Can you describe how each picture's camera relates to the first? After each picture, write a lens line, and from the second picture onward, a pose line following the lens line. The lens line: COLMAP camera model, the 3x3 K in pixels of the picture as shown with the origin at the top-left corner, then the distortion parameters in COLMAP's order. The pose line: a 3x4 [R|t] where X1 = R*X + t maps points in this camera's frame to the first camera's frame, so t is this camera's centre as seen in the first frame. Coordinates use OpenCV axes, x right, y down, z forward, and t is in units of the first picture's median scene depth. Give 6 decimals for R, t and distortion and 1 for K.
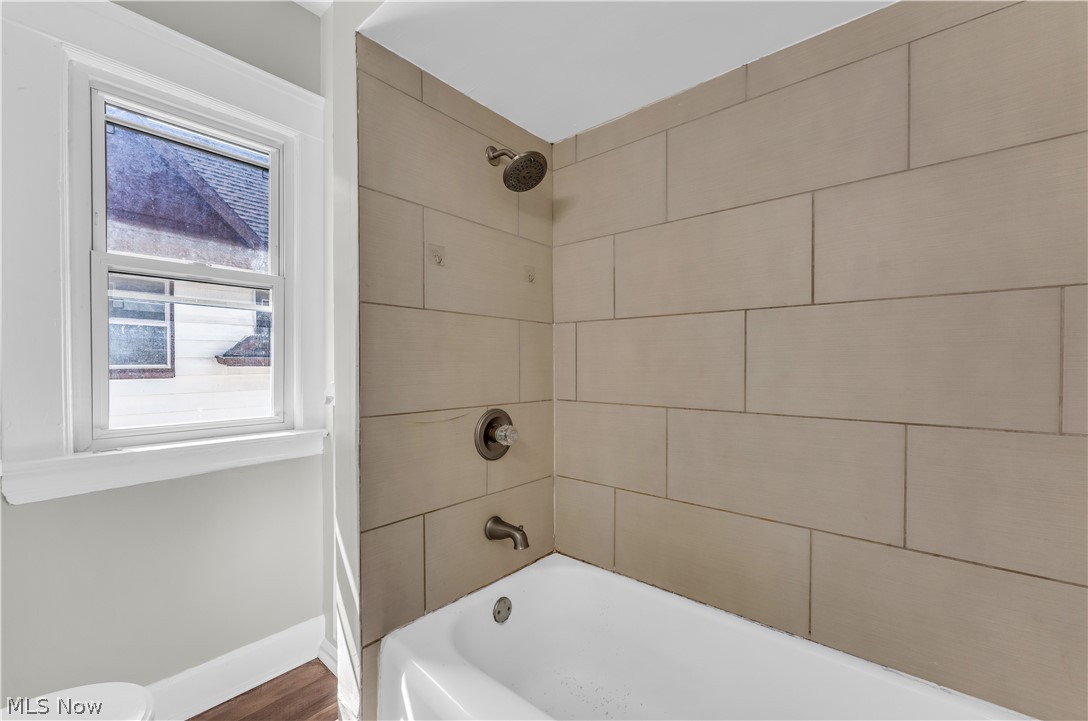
lens RADIAL K [[458.5, 0, 540.3], [0, 458.5, 368.6], [0, 0, 1]] dist [-0.003765, 0.000925]
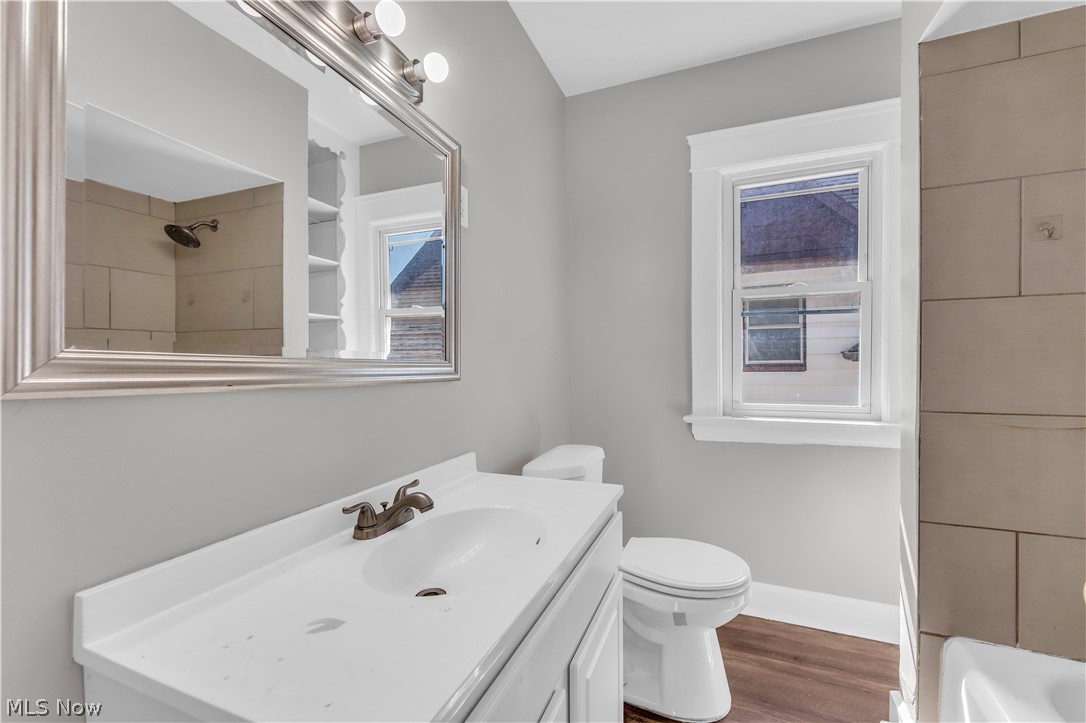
lens RADIAL K [[437.5, 0, 541.4], [0, 437.5, 362.2], [0, 0, 1]] dist [-0.003004, 0.000046]
pose [[0.342561, 0.001121, -0.939495, 0.214515], [-0.004323, 0.999991, -0.000383, -0.001394], [0.939486, 0.004193, 0.342562, -0.134033]]
